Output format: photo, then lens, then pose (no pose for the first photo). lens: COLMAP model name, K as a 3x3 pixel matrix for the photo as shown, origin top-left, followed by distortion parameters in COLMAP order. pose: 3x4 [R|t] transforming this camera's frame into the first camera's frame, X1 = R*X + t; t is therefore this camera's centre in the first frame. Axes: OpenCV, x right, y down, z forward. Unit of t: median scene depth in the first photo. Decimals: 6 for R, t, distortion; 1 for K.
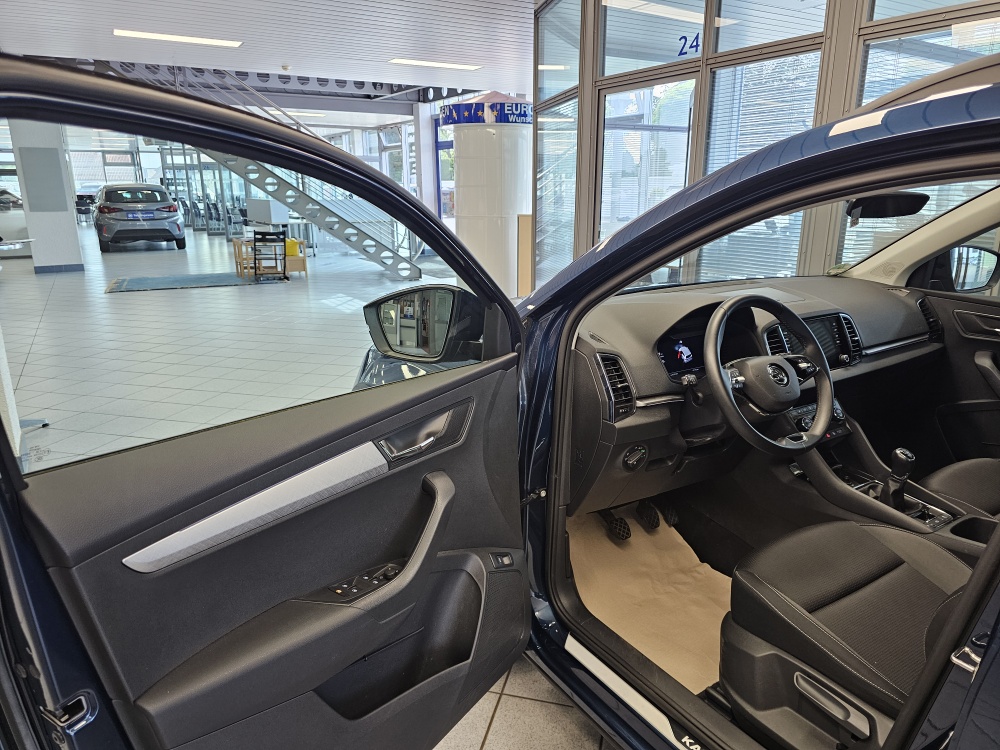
lens RADIAL K [[685.1, 0, 508.5], [0, 685.1, 372.1], [0, 0, 1]] dist [0.055158, -0.063187]
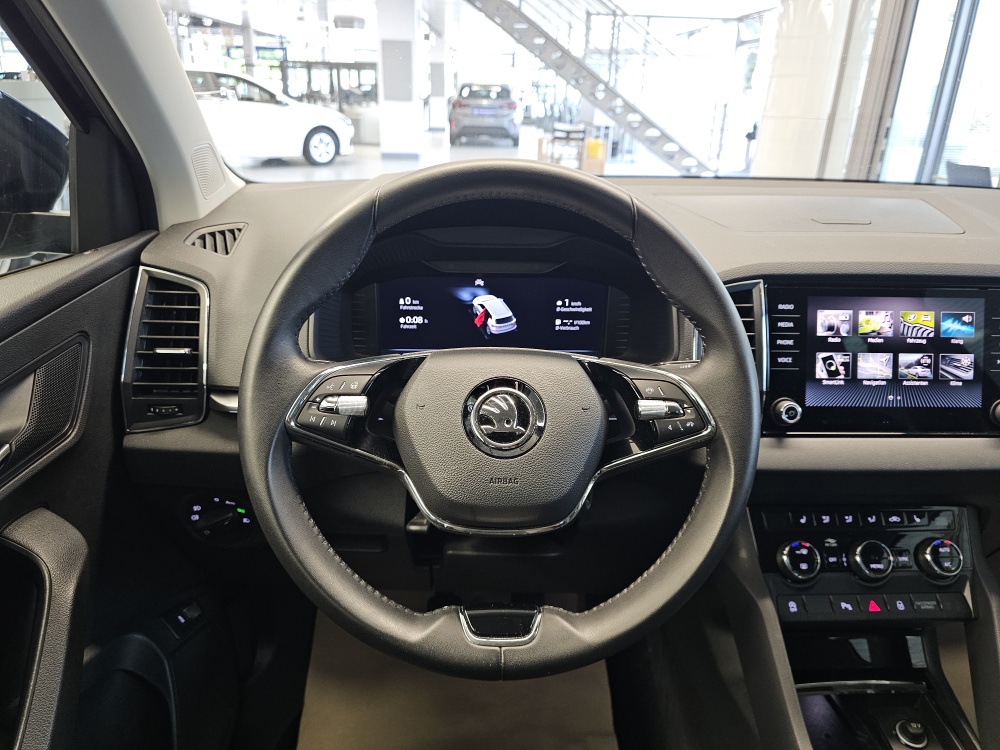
lens RADIAL K [[685.1, 0, 501.0], [0, 685.1, 366.5], [0, 0, 1]] dist [0.055158, -0.063187]
pose [[0.853537, 0.211988, -0.475958, 0.404223], [-0.160191, 0.976013, 0.147438, -0.049538], [0.495796, -0.049599, 0.867021, 0.542395]]
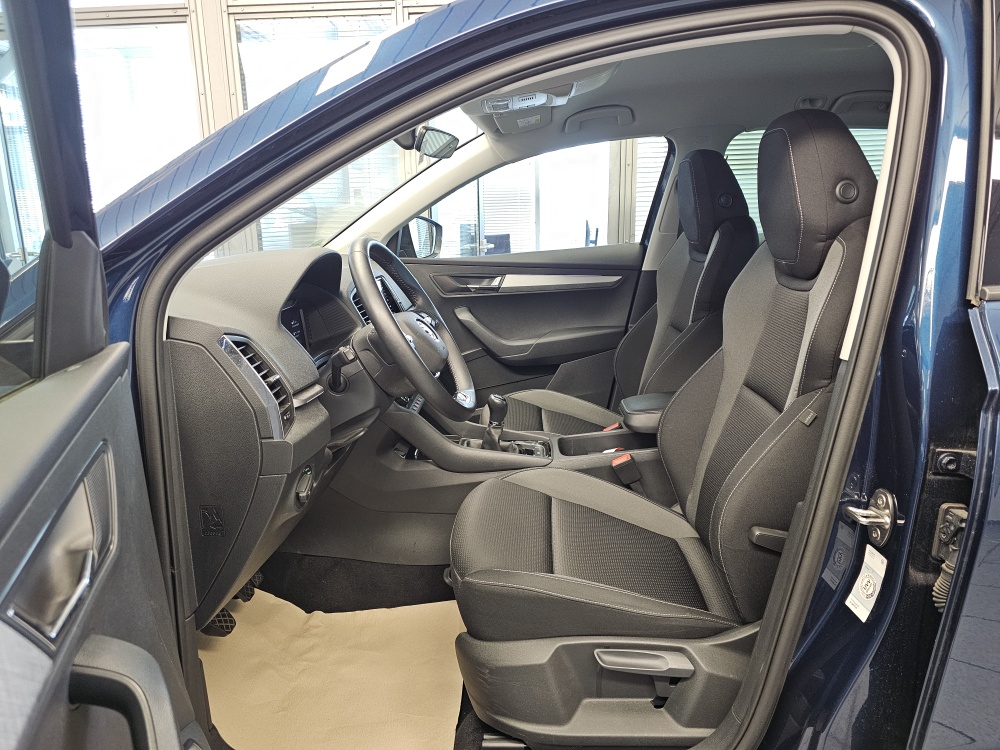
lens RADIAL K [[685.1, 0, 492.9], [0, 685.1, 366.7], [0, 0, 1]] dist [0.055158, -0.063187]
pose [[0.600795, -0.196417, 0.774898, -0.144455], [0.245773, 0.967780, 0.054755, 0.016741], [-0.760685, 0.157552, 0.629711, 0.319852]]
